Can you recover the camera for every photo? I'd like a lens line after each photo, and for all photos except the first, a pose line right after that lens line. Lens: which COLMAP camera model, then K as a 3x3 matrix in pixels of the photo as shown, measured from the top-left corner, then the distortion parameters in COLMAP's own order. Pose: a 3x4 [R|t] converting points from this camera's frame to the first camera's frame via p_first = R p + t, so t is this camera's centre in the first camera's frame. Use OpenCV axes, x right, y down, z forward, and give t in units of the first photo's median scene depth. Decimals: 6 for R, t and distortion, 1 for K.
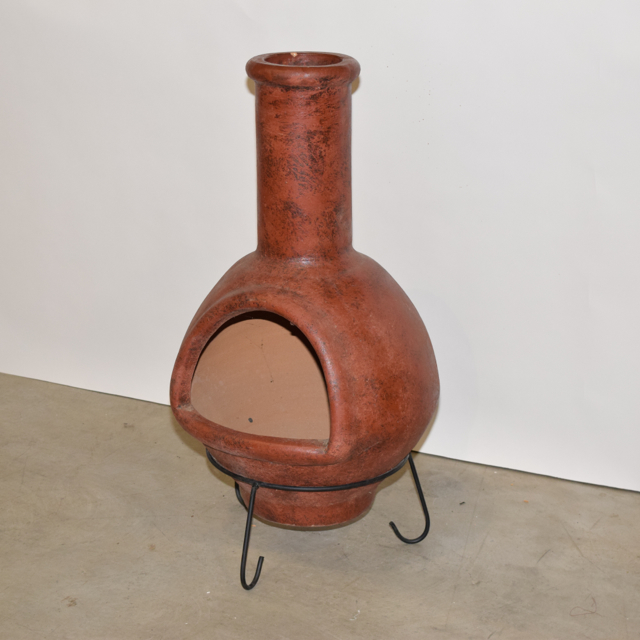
lens RADIAL K [[1695.0, 0, 317.9], [0, 1695.0, 319.8], [0, 0, 1]] dist [0.060619, 0.000000]
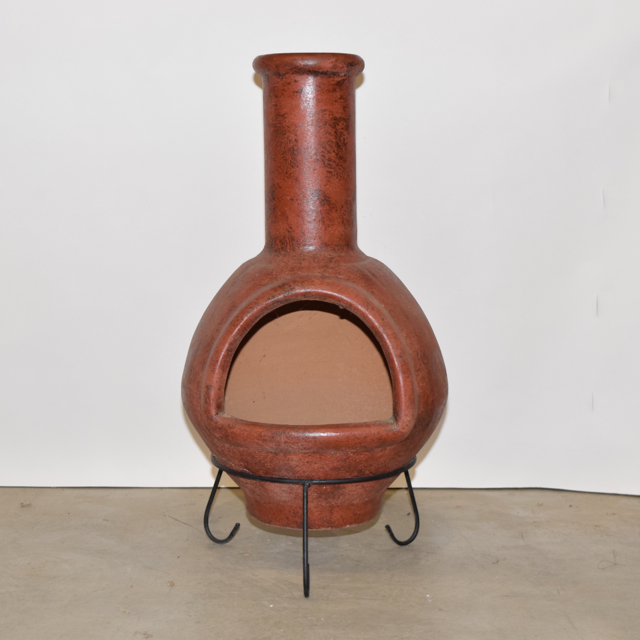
lens RADIAL K [[1429.0, 0, 319.8], [0, 1429.0, 323.8], [0, 0, 1]] dist [-0.027836, 0.000000]
pose [[0.903378, -0.069948, 0.423102, -0.377889], [0.142233, 0.979633, -0.141732, 0.127782], [-0.404571, 0.188217, 0.894928, 0.256334]]
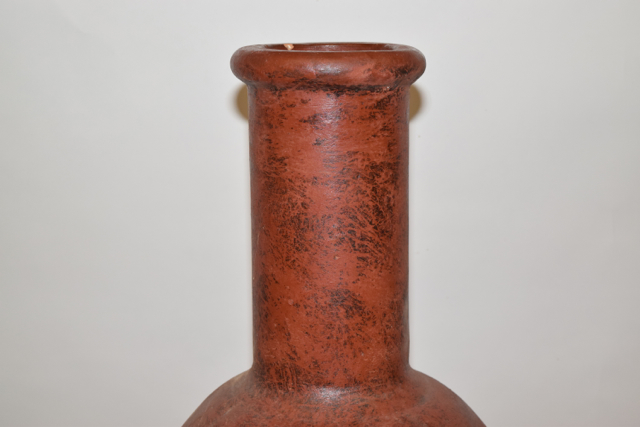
lens RADIAL K [[1347.9, 0, 320.5], [0, 1347.9, 213.9], [0, 0, 1]] dist [0.004104, 0.000000]
pose [[0.916180, -0.080397, 0.392620, -0.198994], [0.130858, 0.985988, -0.103458, -0.048786], [-0.378801, 0.146164, 0.913863, 0.581609]]
